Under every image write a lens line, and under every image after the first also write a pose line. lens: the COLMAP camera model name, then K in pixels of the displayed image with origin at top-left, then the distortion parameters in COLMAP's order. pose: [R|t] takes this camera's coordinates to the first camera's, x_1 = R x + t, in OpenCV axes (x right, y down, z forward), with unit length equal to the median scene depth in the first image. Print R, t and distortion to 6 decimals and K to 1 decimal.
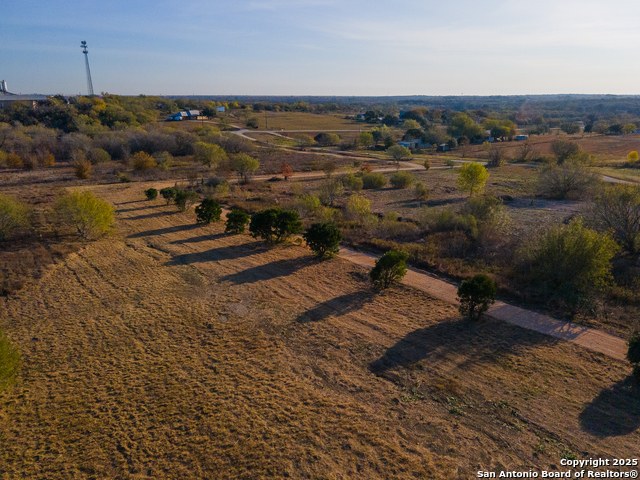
lens RADIAL K [[471.1, 0, 319.9], [0, 471.1, 240.0], [0, 0, 1]] dist [0.013559, 0.017123]
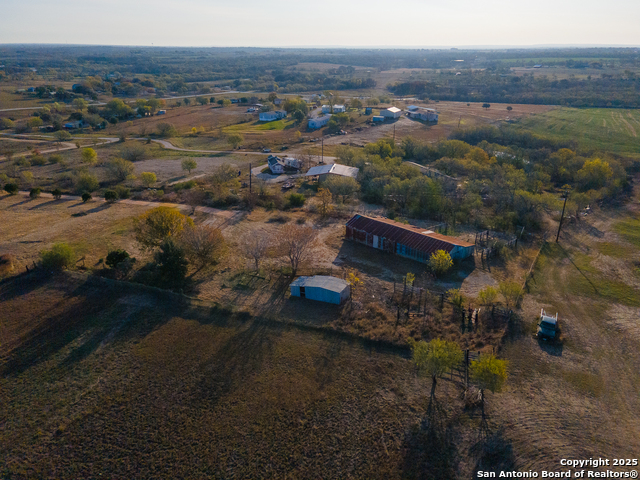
lens RADIAL K [[471.1, 0, 316.3], [0, 471.1, 238.0], [0, 0, 1]] dist [0.013559, 0.017123]
pose [[0.833279, -0.198220, 0.516097, -0.000202], [0.149508, 0.979526, 0.134819, 0.064645], [-0.532254, -0.035182, 0.845853, -0.900012]]
